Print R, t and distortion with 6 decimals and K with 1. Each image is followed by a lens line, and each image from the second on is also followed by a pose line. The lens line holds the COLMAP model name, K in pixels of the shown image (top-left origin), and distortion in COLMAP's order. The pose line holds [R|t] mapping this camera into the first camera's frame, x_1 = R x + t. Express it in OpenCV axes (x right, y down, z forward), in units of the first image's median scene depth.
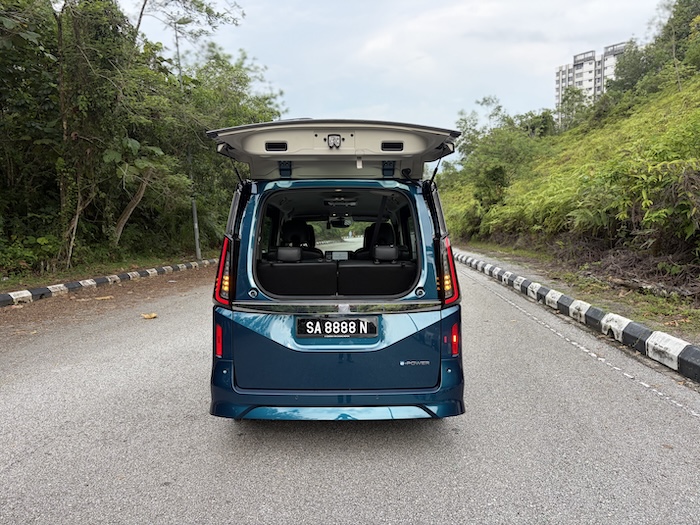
lens RADIAL K [[526.7, 0, 343.9], [0, 526.7, 260.0], [0, 0, 1]] dist [0.042693, -0.048717]
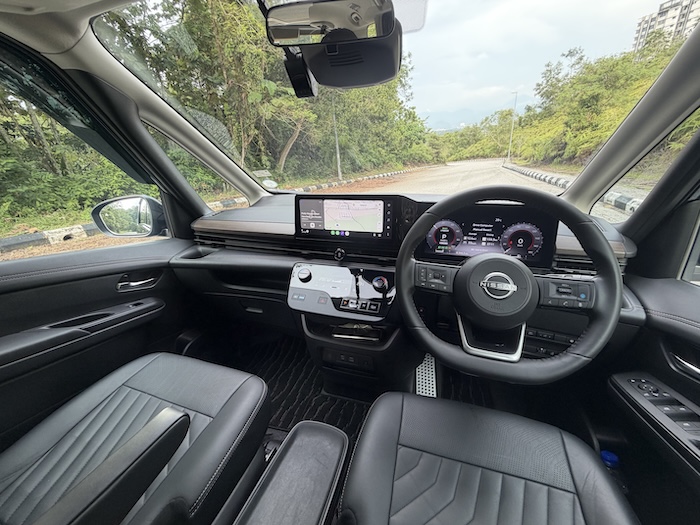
lens RADIAL K [[280.4, 0, 347.3], [0, 280.4, 261.4], [0, 0, 1]] dist [0.000402, 0.000038]
pose [[0.946642, 0.089192, -0.309699, 0.006994], [0.002814, 0.958619, 0.284680, -0.005199], [0.322274, -0.270361, 0.907218, 0.186701]]
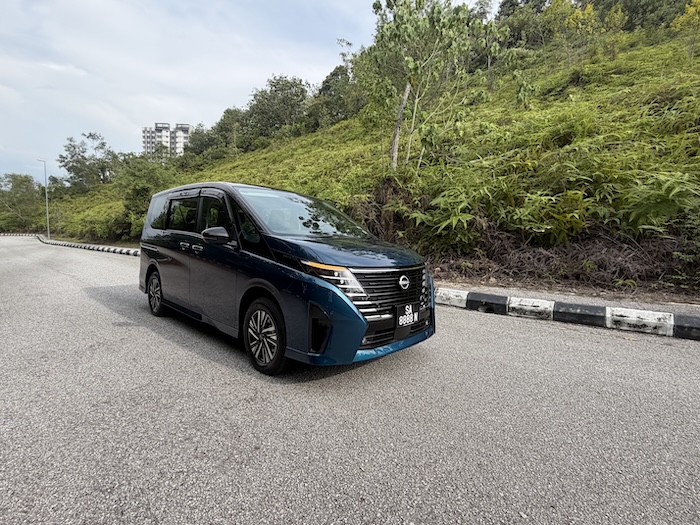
lens RADIAL K [[328.7, 0, 350.0], [0, 328.7, 262.5], [0, 0, 1]] dist [-0.003608, -0.000247]
pose [[0.584881, -0.021664, 0.810830, -0.088606], [0.011098, 0.999763, 0.018707, 0.008452], [-0.811043, -0.001943, 0.584983, 0.077293]]
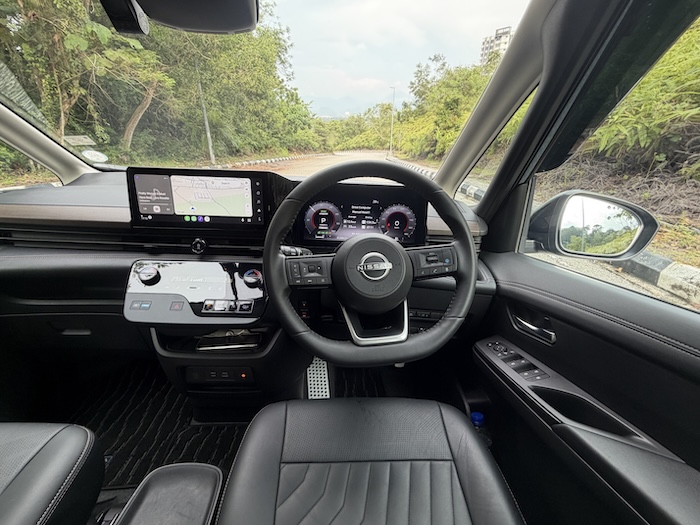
lens RADIAL K [[309.1, 0, 347.9], [0, 309.1, 261.0], [0, 0, 1]] dist [0.000909, 0.000083]
pose [[0.998311, 0.029830, 0.049844, 0.008162], [-0.042893, 0.957200, 0.286230, -0.004186], [-0.039172, -0.287885, 0.956863, 0.187979]]
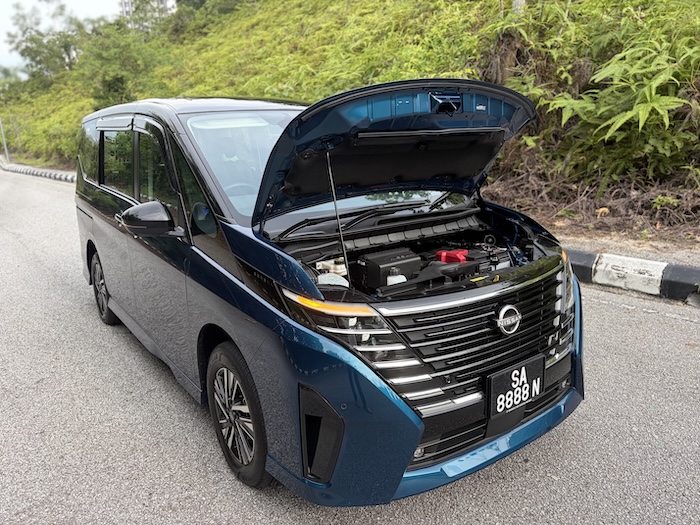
lens RADIAL K [[526.7, 0, 343.9], [0, 526.7, 260.0], [0, 0, 1]] dist [0.042693, -0.048717]
pose [[0.731659, -0.166162, 0.661109, -0.065335], [0.066200, 0.982572, 0.173694, -0.005012], [-0.678448, -0.083320, 0.729908, 0.083760]]
